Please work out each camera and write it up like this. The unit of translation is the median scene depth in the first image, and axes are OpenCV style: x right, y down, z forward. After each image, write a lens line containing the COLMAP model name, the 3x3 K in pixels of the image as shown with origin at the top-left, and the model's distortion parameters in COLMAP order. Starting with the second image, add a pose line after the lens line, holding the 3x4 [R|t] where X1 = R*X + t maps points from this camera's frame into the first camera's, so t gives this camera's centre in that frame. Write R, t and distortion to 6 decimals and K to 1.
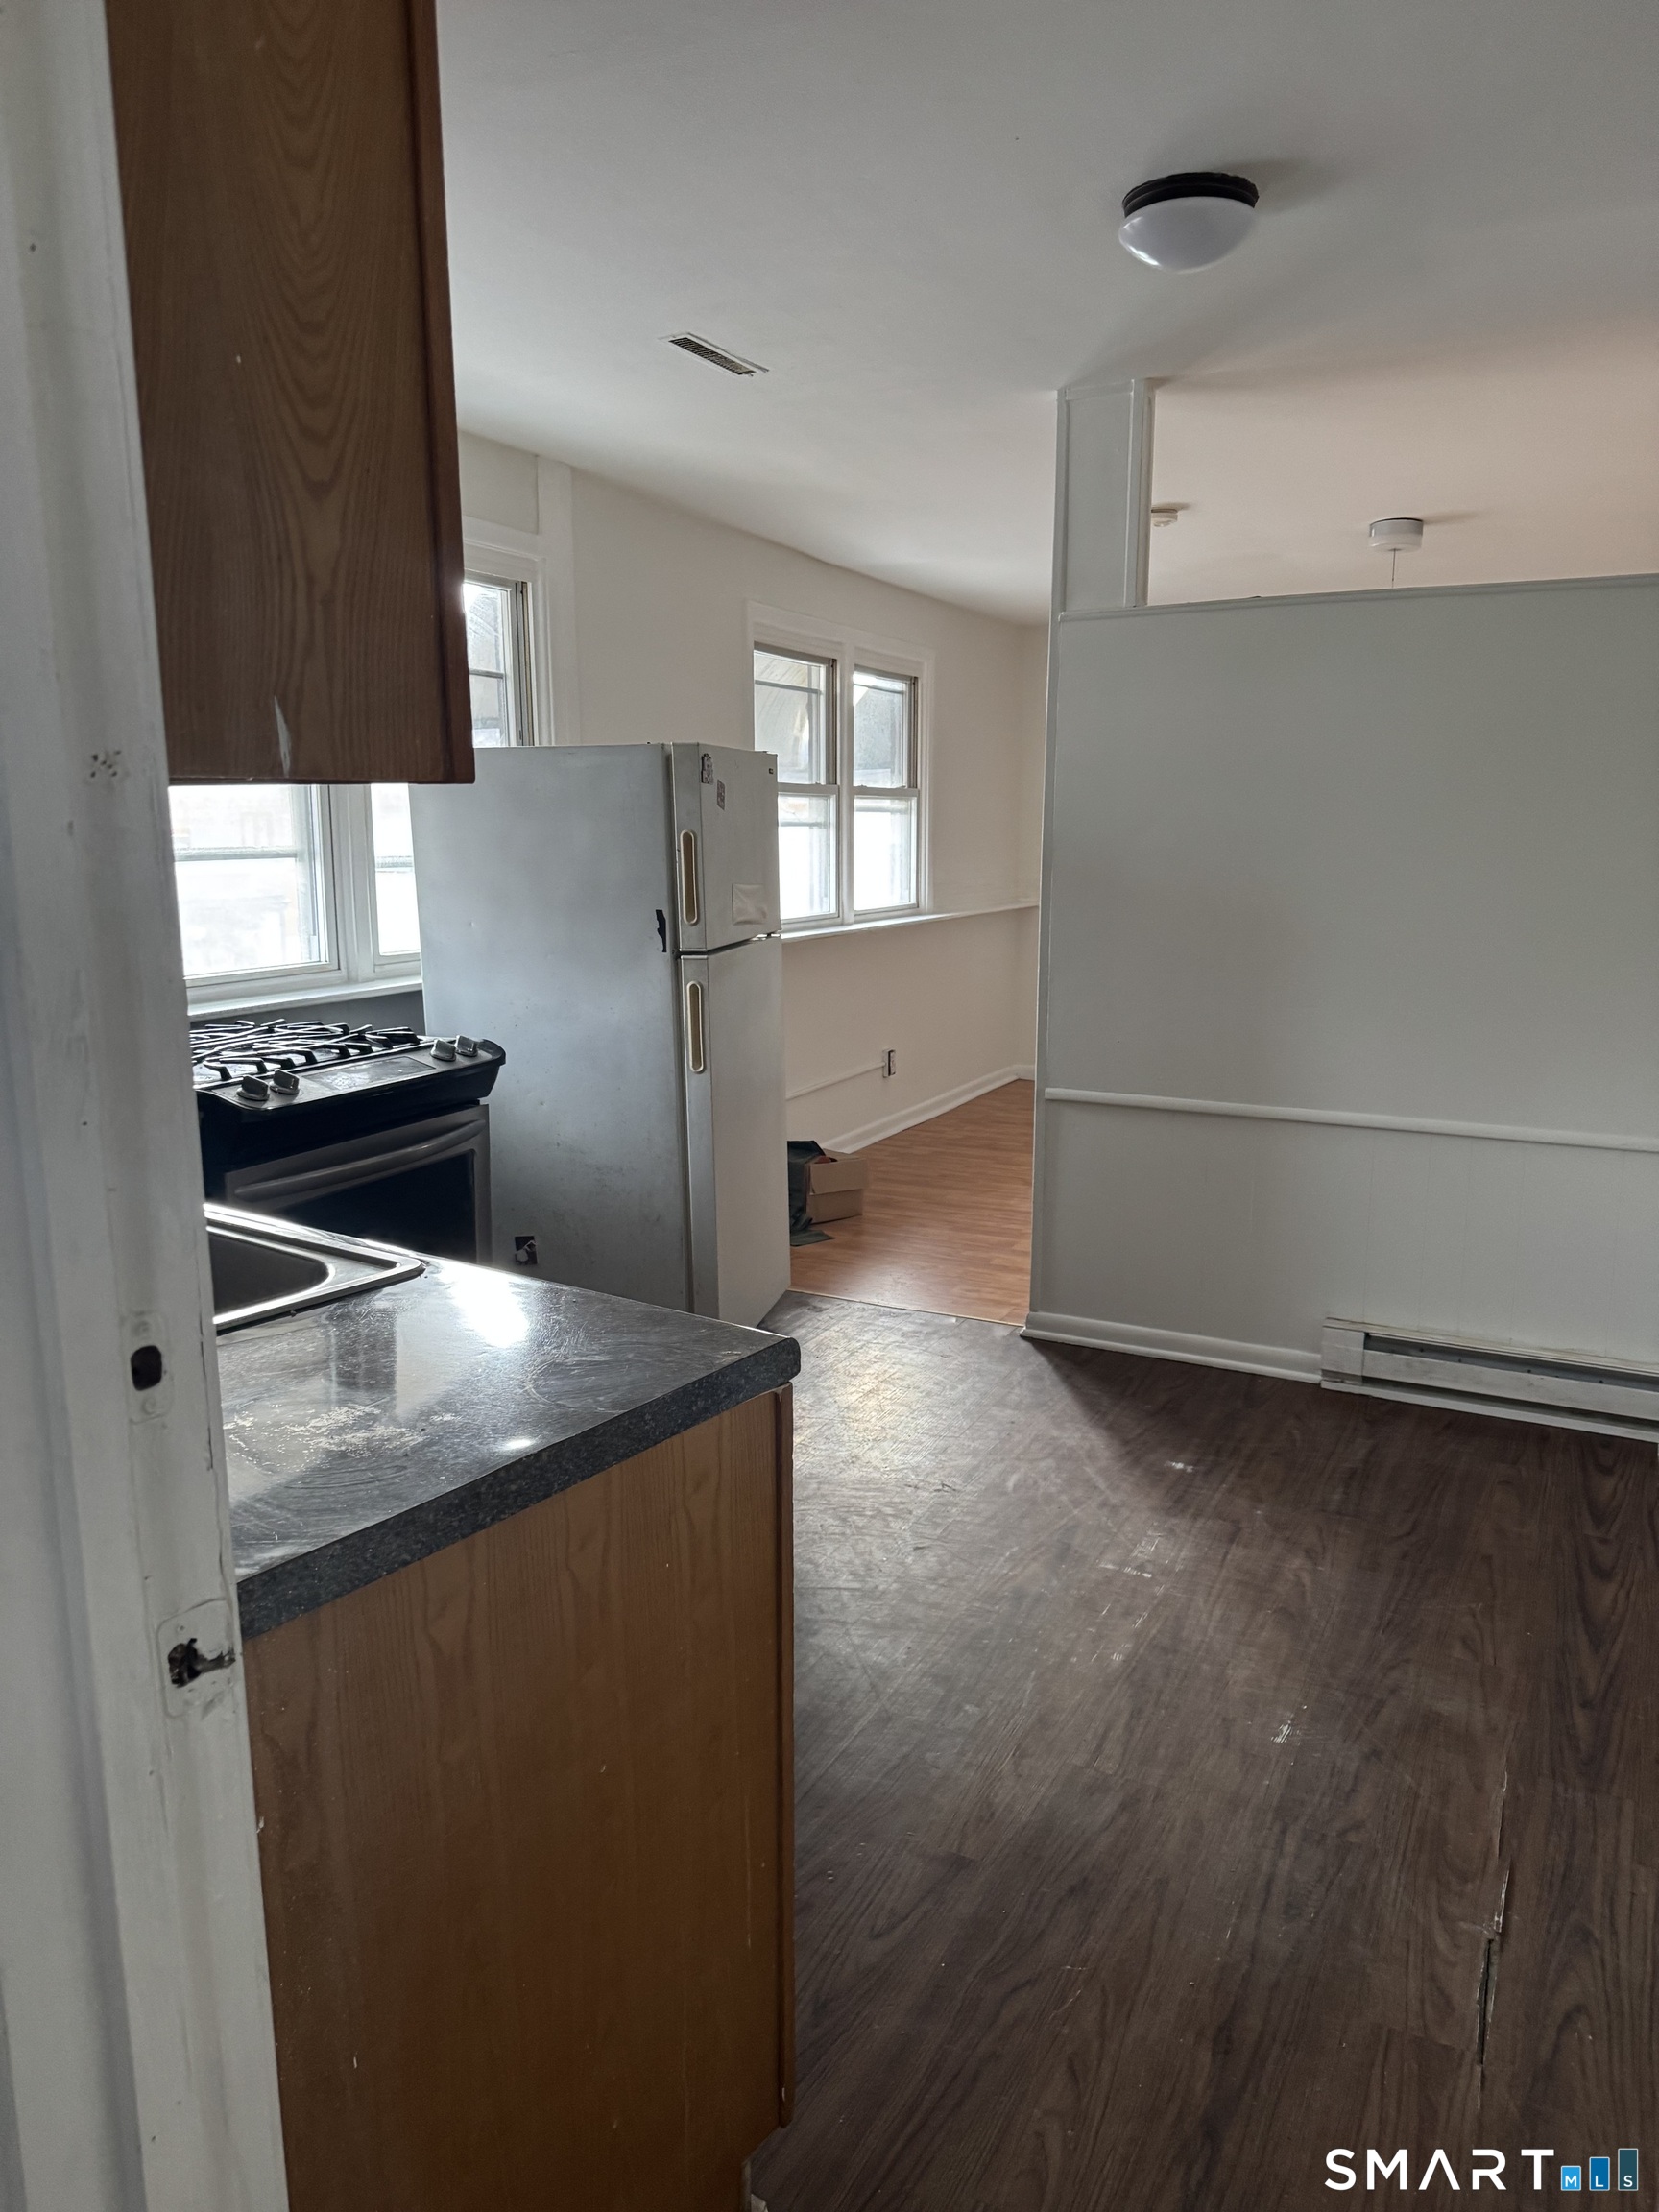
lens RADIAL K [[1575.1, 0, 789.7], [0, 1575.1, 1102.8], [0, 0, 1]] dist [0.192265, -0.356938]
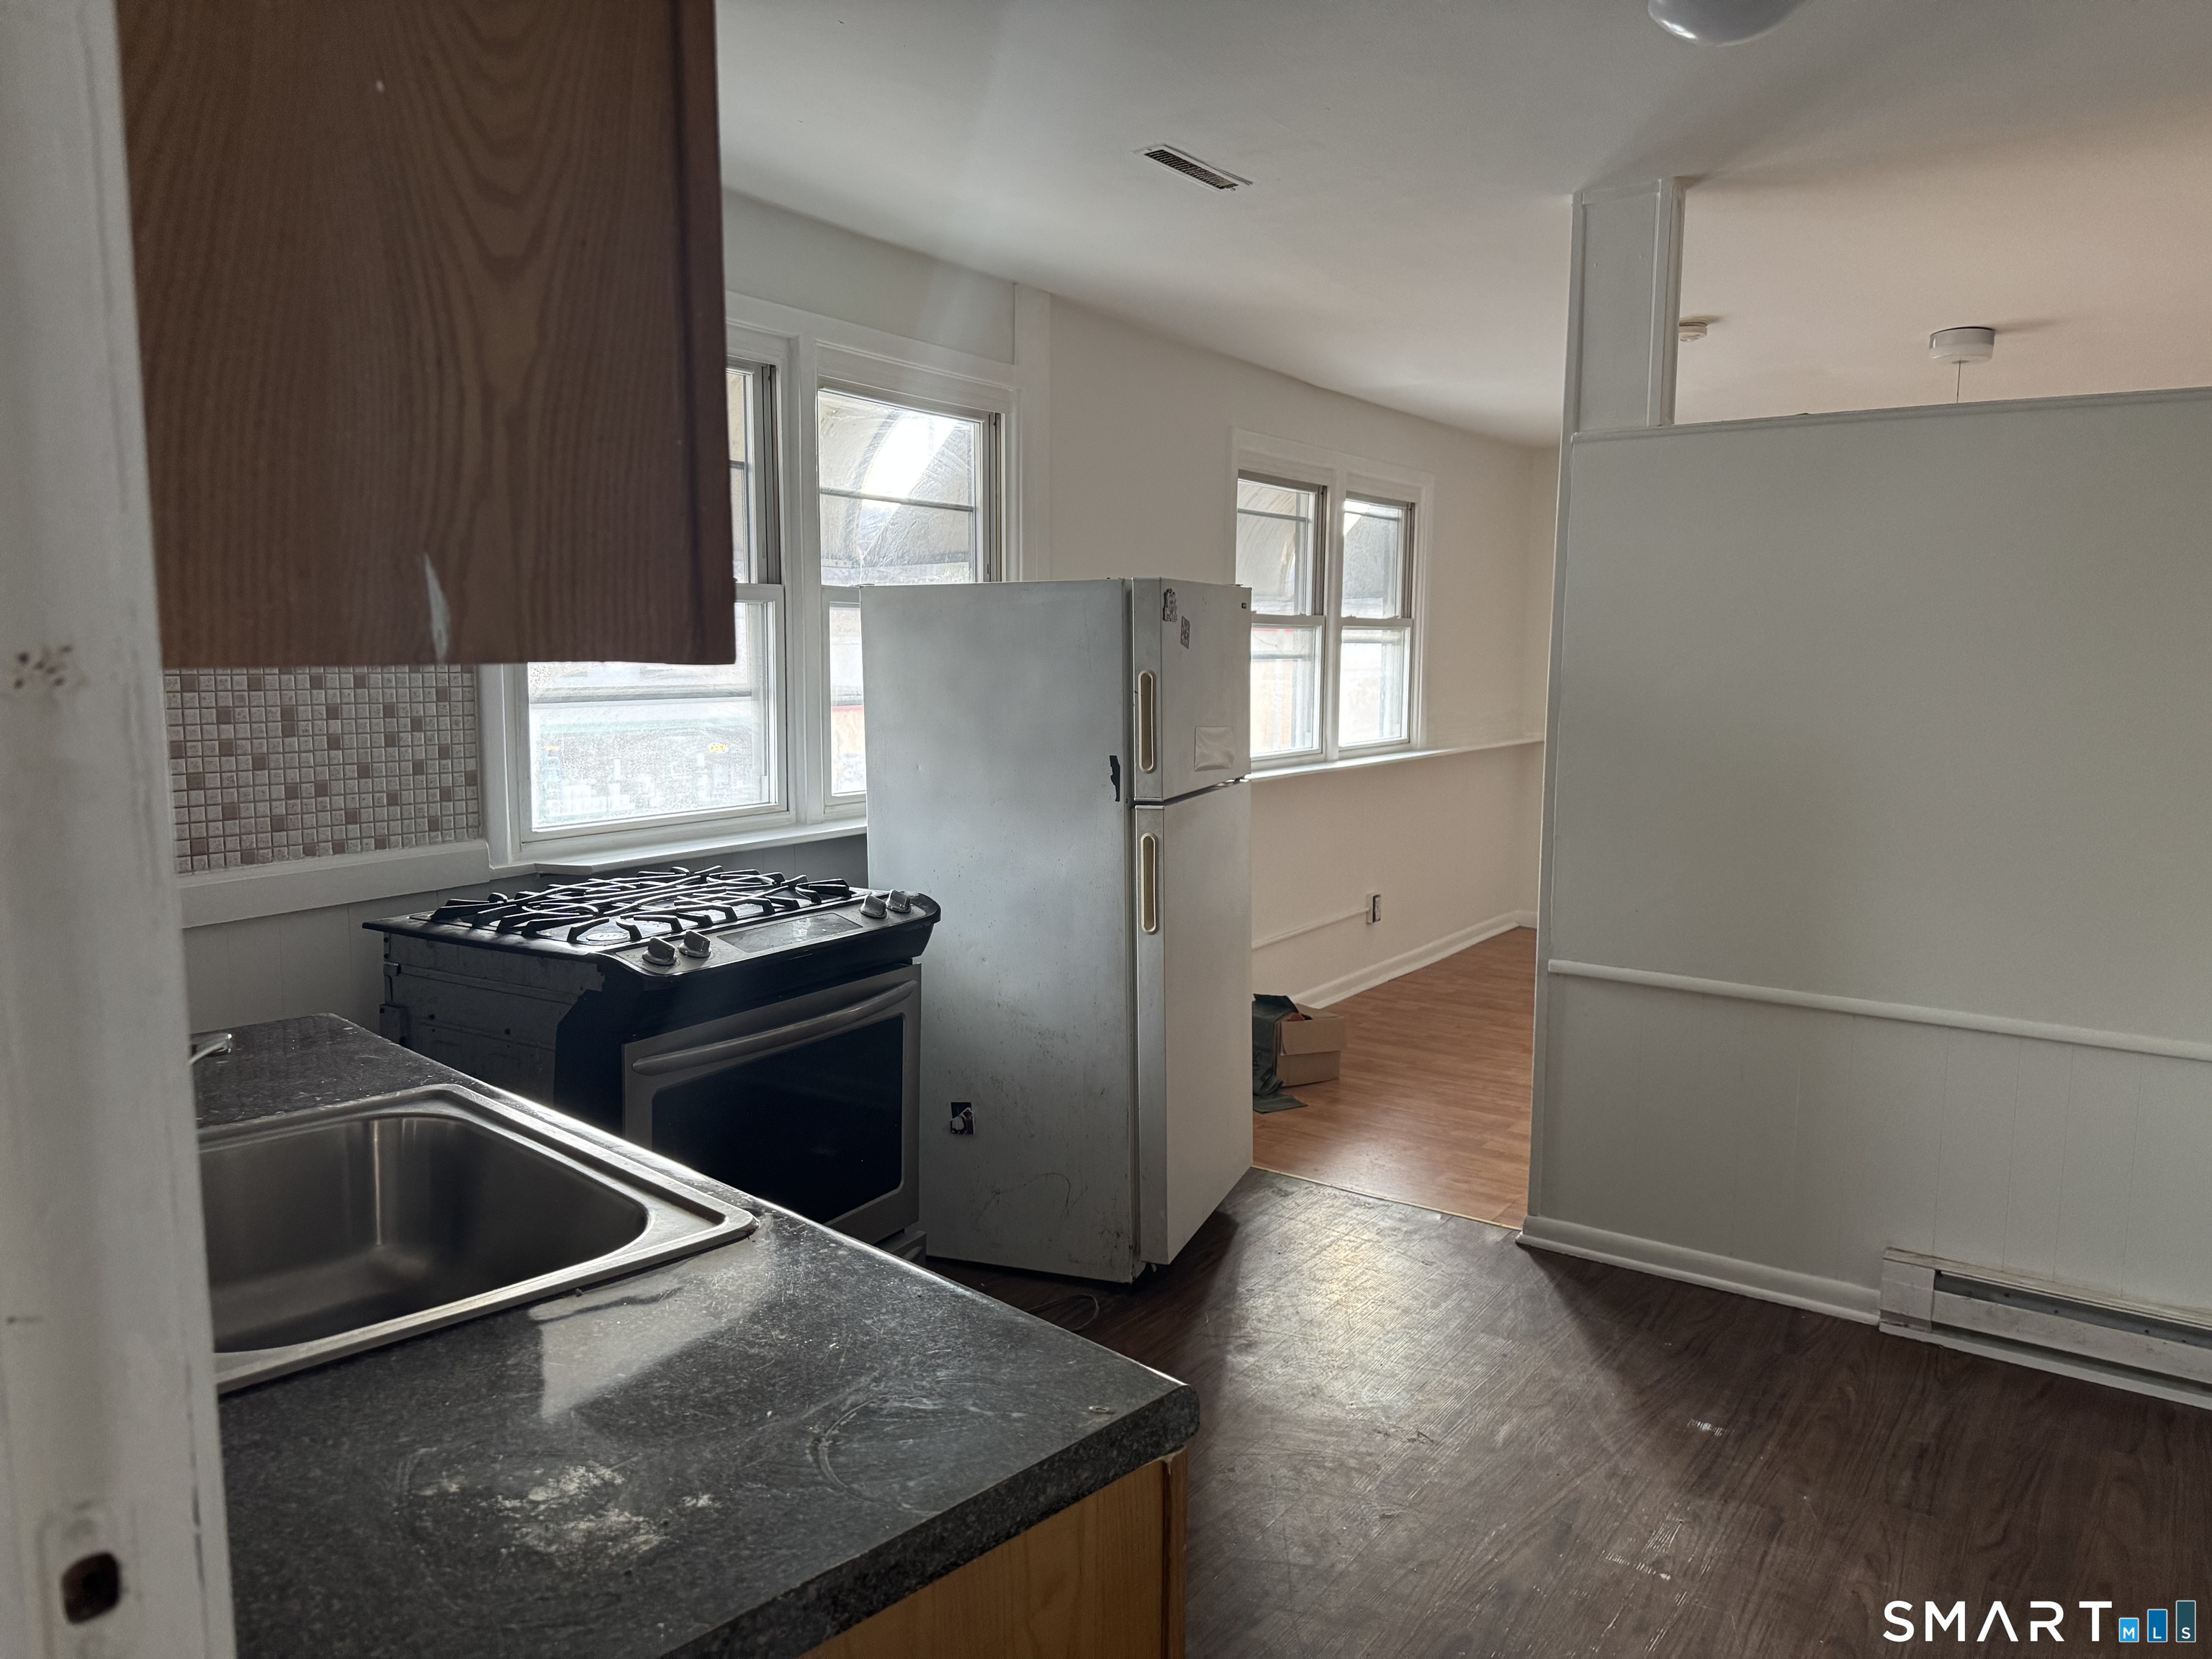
lens RADIAL K [[1520.9, 0, 1065.4], [0, 1520.9, 830.9], [0, 0, 1]] dist [0.120909, -0.173087]
pose [[0.989029, 0.023725, -0.145805, 0.019788], [-0.031070, 0.998349, -0.048302, -0.033713], [0.144418, 0.052302, 0.988134, 0.118673]]
